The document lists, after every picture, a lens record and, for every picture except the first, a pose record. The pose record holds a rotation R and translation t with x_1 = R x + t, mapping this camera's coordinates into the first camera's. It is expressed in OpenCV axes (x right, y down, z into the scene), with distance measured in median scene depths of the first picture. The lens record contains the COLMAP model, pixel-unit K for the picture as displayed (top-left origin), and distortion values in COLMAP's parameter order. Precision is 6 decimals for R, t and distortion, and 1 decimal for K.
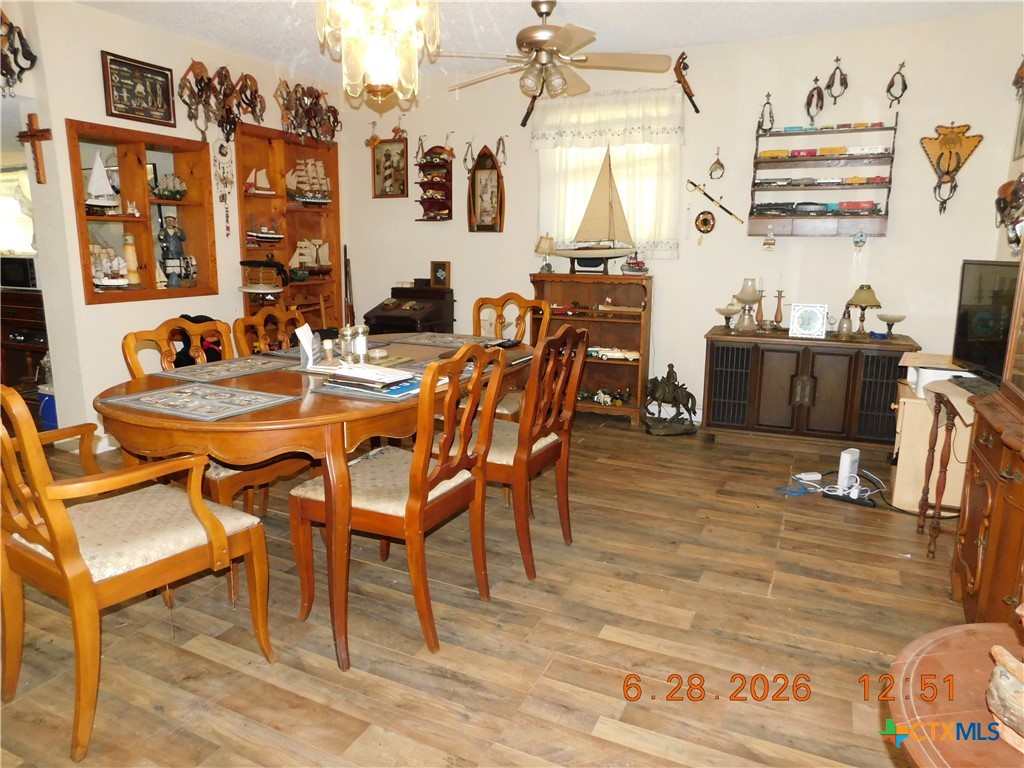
lens RADIAL K [[680.9, 0, 518.7], [0, 680.9, 382.0], [0, 0, 1]] dist [-0.074518, 0.059066]
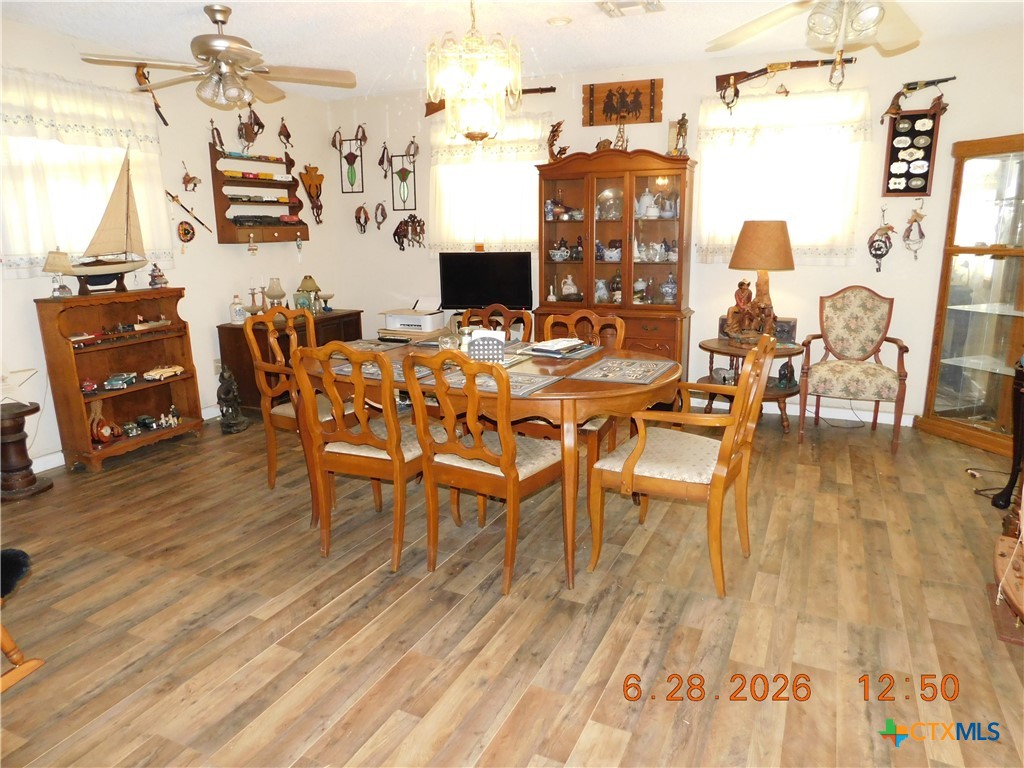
lens RADIAL K [[680.9, 0, 518.7], [0, 680.9, 382.0], [0, 0, 1]] dist [-0.074518, 0.059066]
pose [[-0.021172, -0.224093, 0.974338, -0.856656], [0.206866, 0.952484, 0.223562, -0.148295], [-0.978140, 0.206291, 0.026191, 0.544491]]
